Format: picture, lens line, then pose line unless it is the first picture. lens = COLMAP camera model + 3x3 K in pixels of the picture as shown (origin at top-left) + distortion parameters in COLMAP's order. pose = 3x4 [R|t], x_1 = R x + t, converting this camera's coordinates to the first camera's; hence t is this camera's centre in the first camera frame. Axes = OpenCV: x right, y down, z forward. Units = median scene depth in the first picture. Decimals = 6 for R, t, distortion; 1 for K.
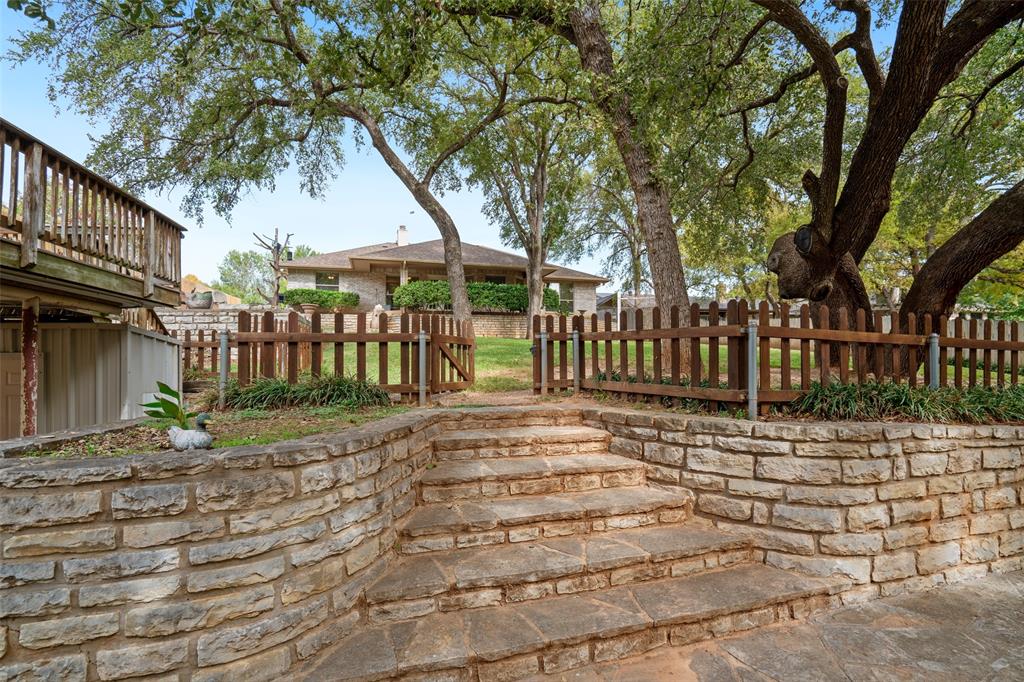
lens RADIAL K [[481.6, 0, 508.8], [0, 481.6, 359.5], [0, 0, 1]] dist [-0.054044, 0.019212]
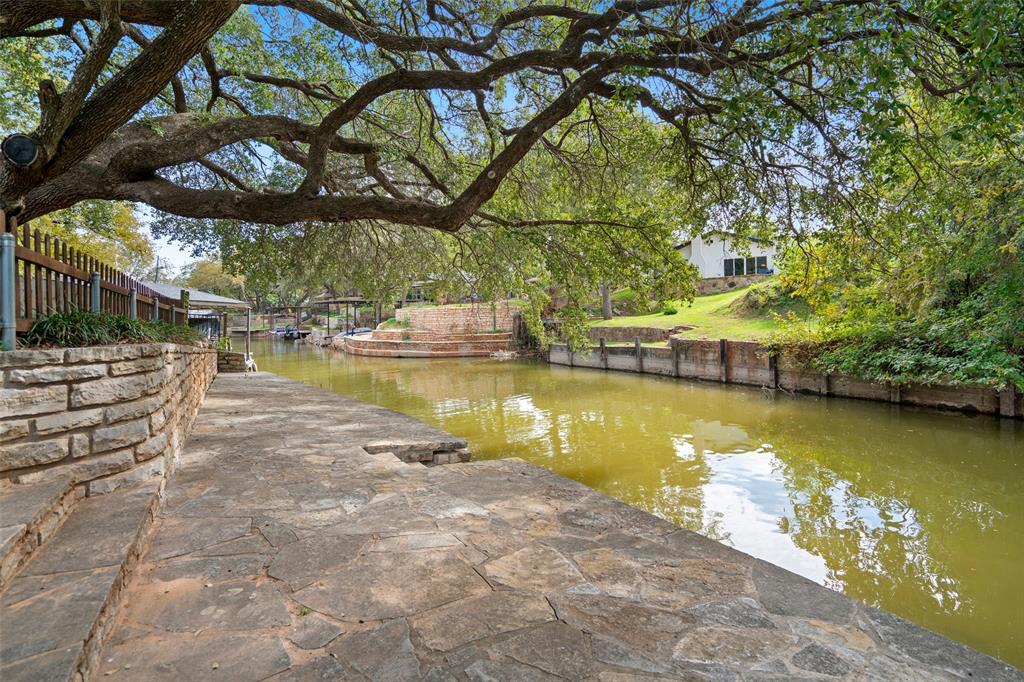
lens RADIAL K [[482.3, 0, 516.1], [0, 482.3, 314.7], [0, 0, 1]] dist [-0.054841, 0.021112]
pose [[-0.234612, 0.009331, 0.972044, -0.526052], [0.000148, 0.999954, -0.009563, 0.076912], [-0.972089, -0.002100, -0.234603, 0.371526]]
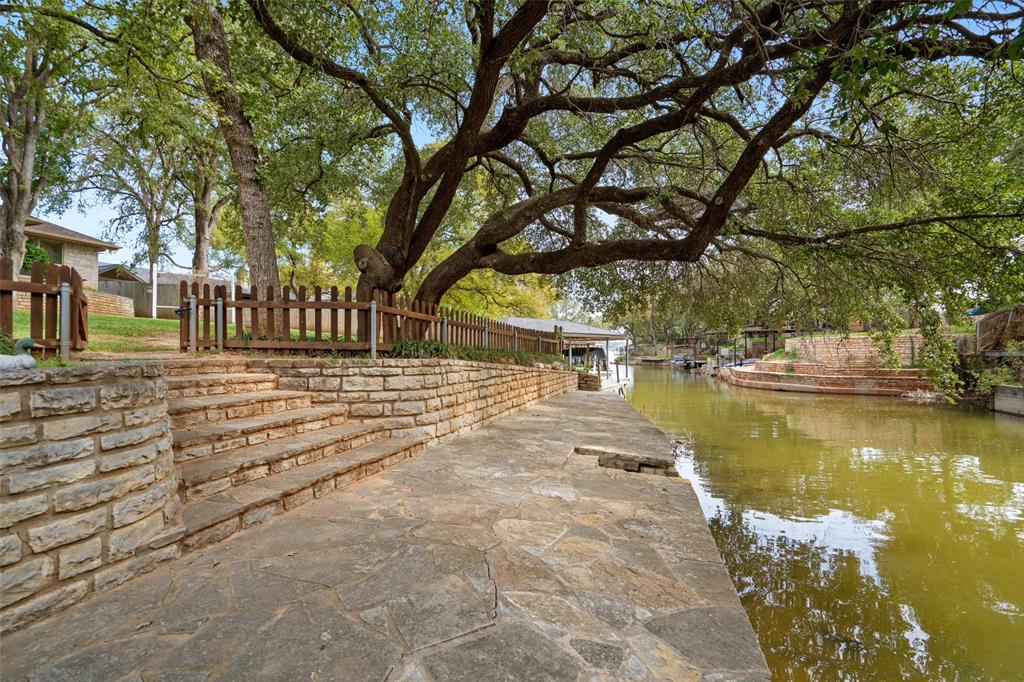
lens RADIAL K [[471.6, 0, 512.0], [0, 471.6, 341.0], [0, 0, 1]] dist [-0.052067, 0.018498]
pose [[0.558546, 0.017740, 0.829284, -0.629401], [-0.006878, 0.999836, -0.016756, 0.092776], [-0.829445, 0.003655, 0.558576, -0.340421]]
